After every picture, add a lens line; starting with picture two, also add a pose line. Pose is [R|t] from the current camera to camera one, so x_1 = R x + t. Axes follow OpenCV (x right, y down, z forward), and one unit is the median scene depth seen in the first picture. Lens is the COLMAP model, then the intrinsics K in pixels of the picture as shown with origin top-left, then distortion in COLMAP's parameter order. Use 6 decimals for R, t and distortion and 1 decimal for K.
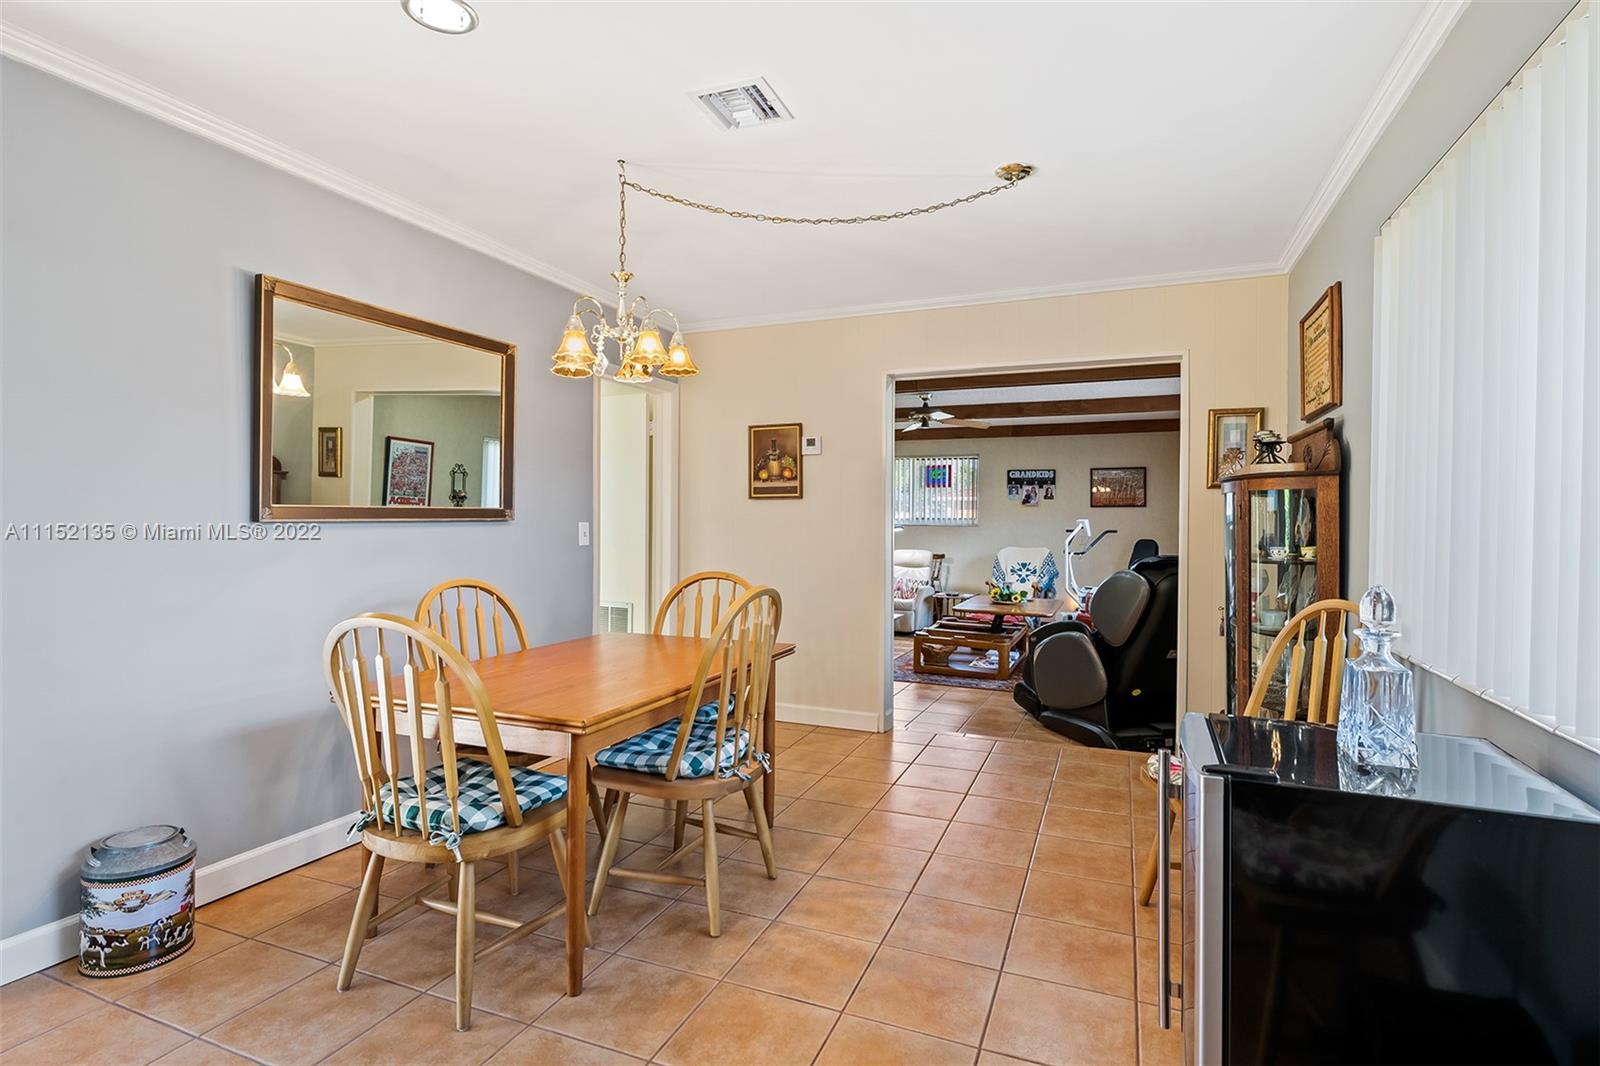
lens RADIAL K [[817.9, 0, 795.3], [0, 817.9, 528.1], [0, 0, 1]] dist [-0.001379, 0.000776]
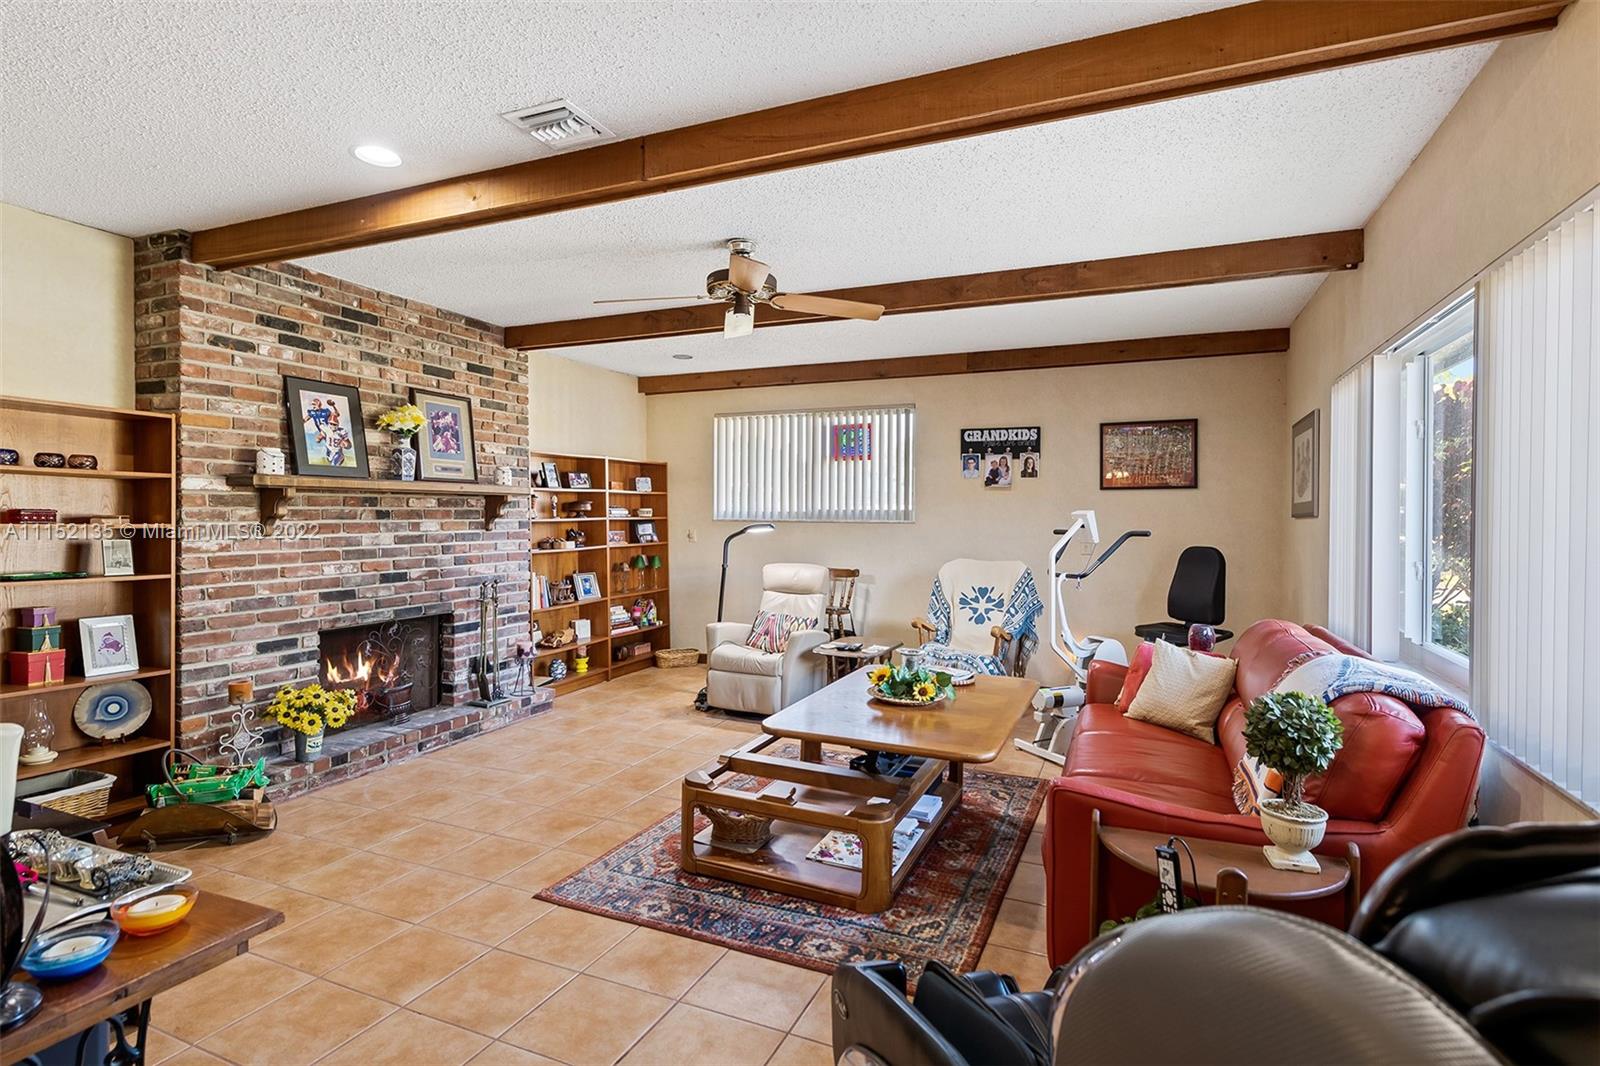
lens RADIAL K [[817.9, 0, 804.6], [0, 817.9, 524.4], [0, 0, 1]] dist [-0.001379, 0.000776]
pose [[0.999977, -0.002740, -0.006190, 0.151141], [0.002753, 0.999994, 0.001998, -0.002844], [0.006185, -0.002015, 0.999979, 0.407634]]
